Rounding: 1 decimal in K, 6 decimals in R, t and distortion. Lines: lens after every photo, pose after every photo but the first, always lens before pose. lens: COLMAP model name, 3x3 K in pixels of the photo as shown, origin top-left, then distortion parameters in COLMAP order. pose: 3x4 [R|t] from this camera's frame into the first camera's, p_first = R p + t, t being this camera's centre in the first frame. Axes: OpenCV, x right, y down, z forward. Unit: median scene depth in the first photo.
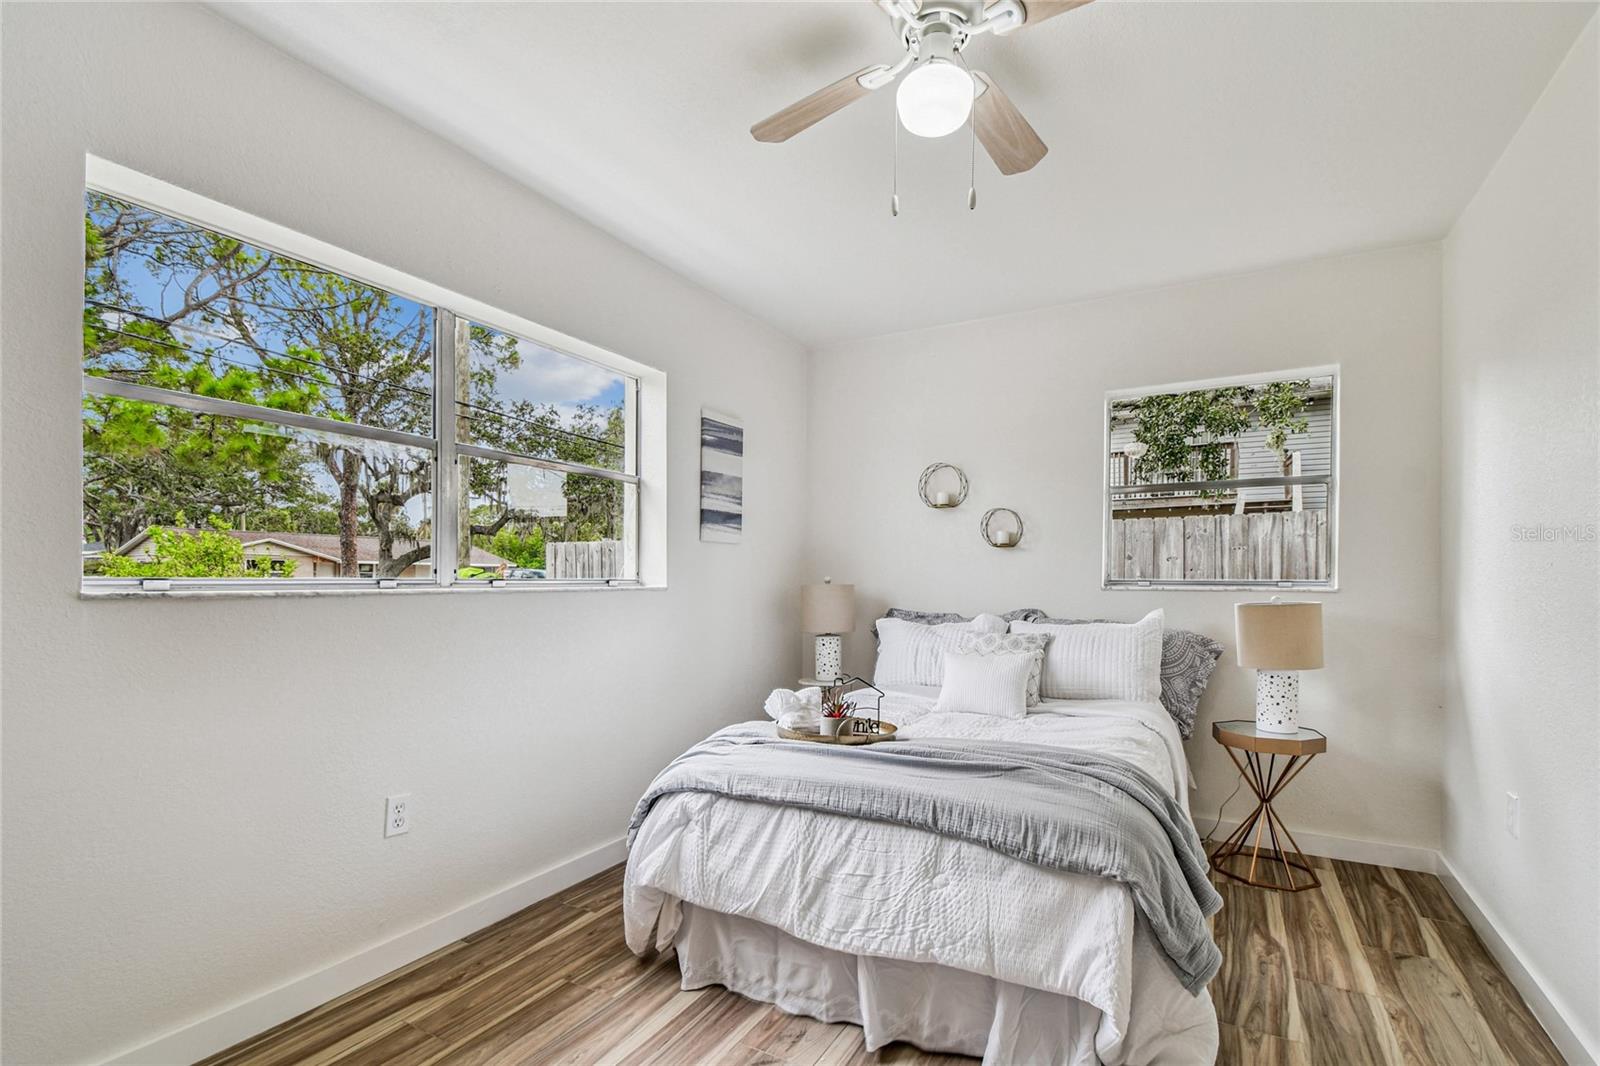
lens RADIAL K [[733.5, 0, 821.4], [0, 733.5, 588.8], [0, 0, 1]] dist [0.046900, -0.026153]
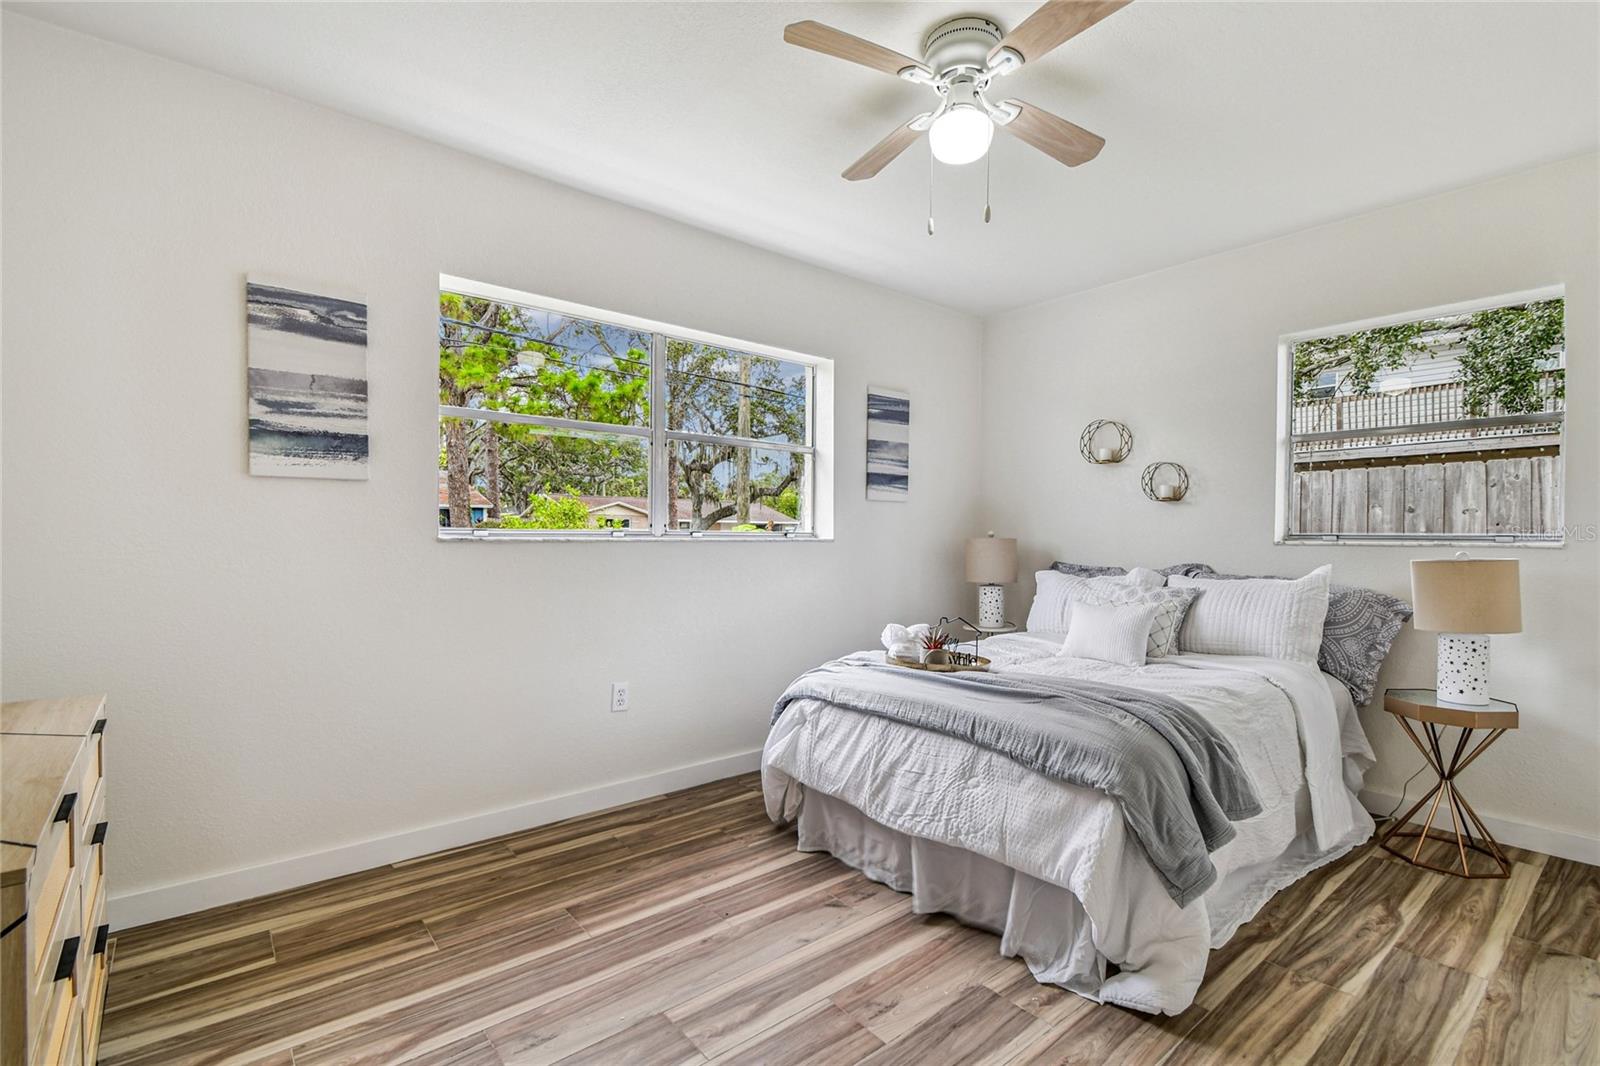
lens RADIAL K [[717.8, 0, 816.3], [0, 717.8, 547.7], [0, 0, 1]] dist [0.045496, -0.023769]
pose [[0.931470, 0.009425, -0.363695, 0.298715], [-0.008076, 0.999954, 0.005230, 0.009283], [0.363727, -0.001934, 0.931503, -0.156366]]
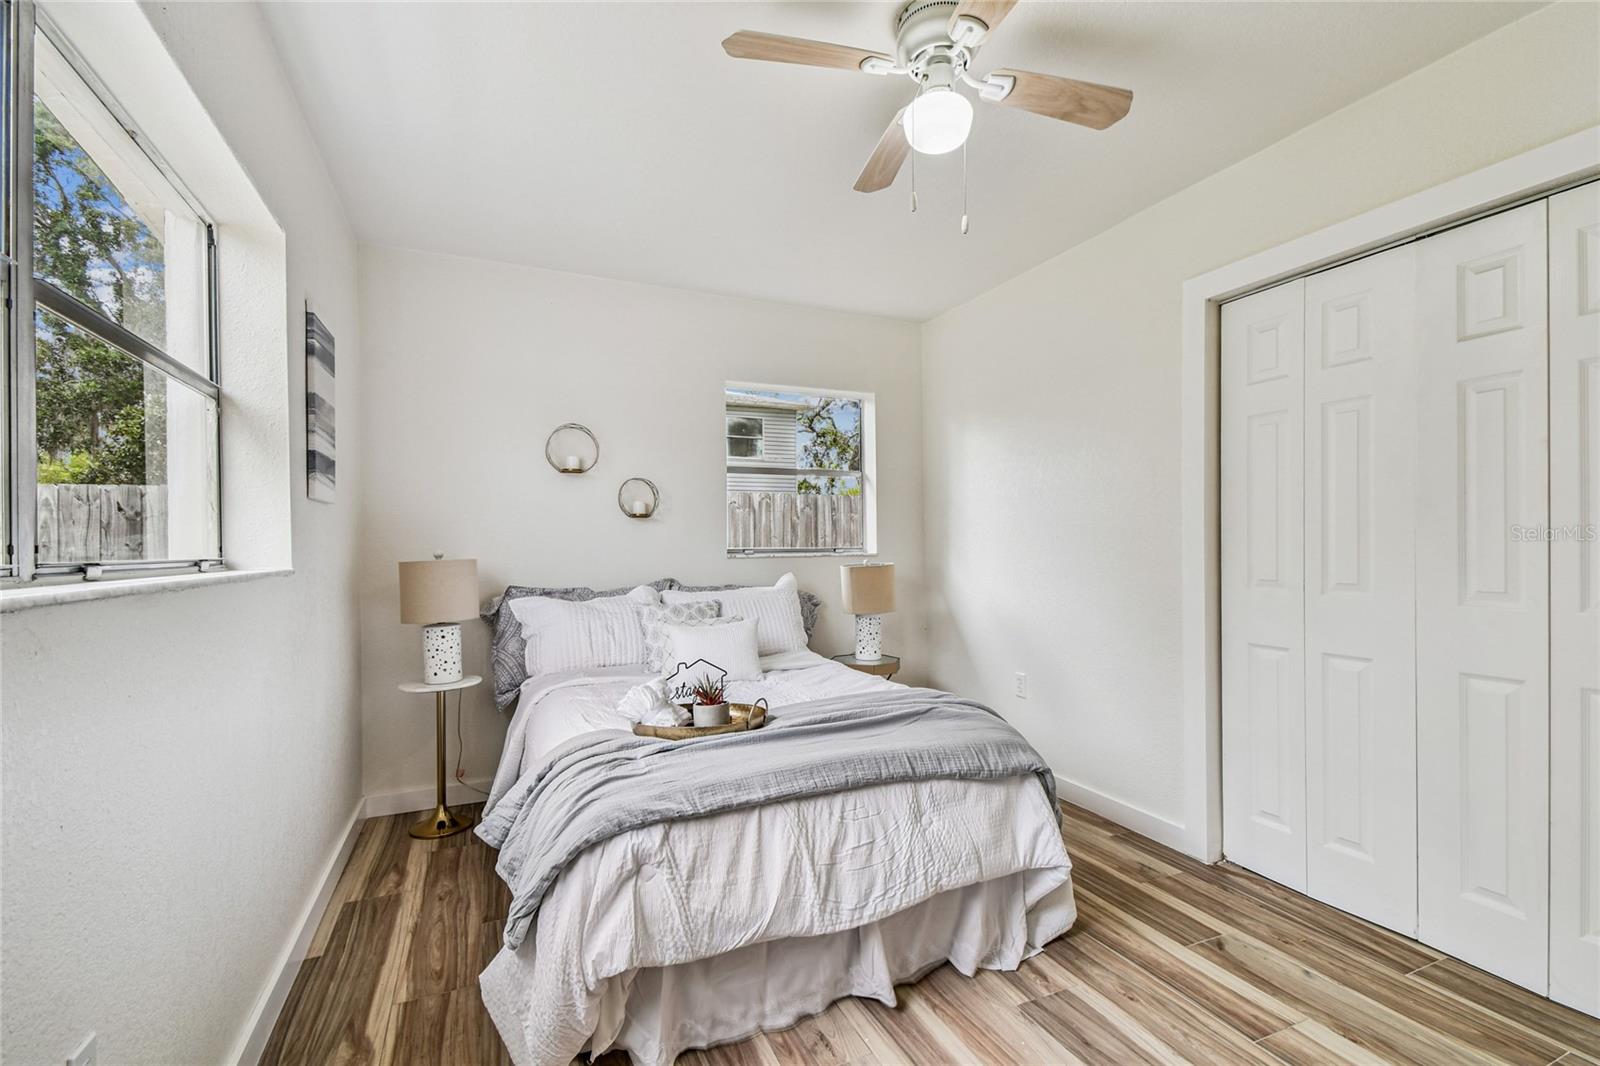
lens RADIAL K [[729.2, 0, 817.2], [0, 729.2, 548.2], [0, 0, 1]] dist [0.046789, -0.026139]
pose [[0.601479, -0.012301, 0.798794, -0.710338], [0.019961, 0.999801, 0.000366, -0.018720], [-0.798639, 0.015724, 0.601605, 0.393996]]
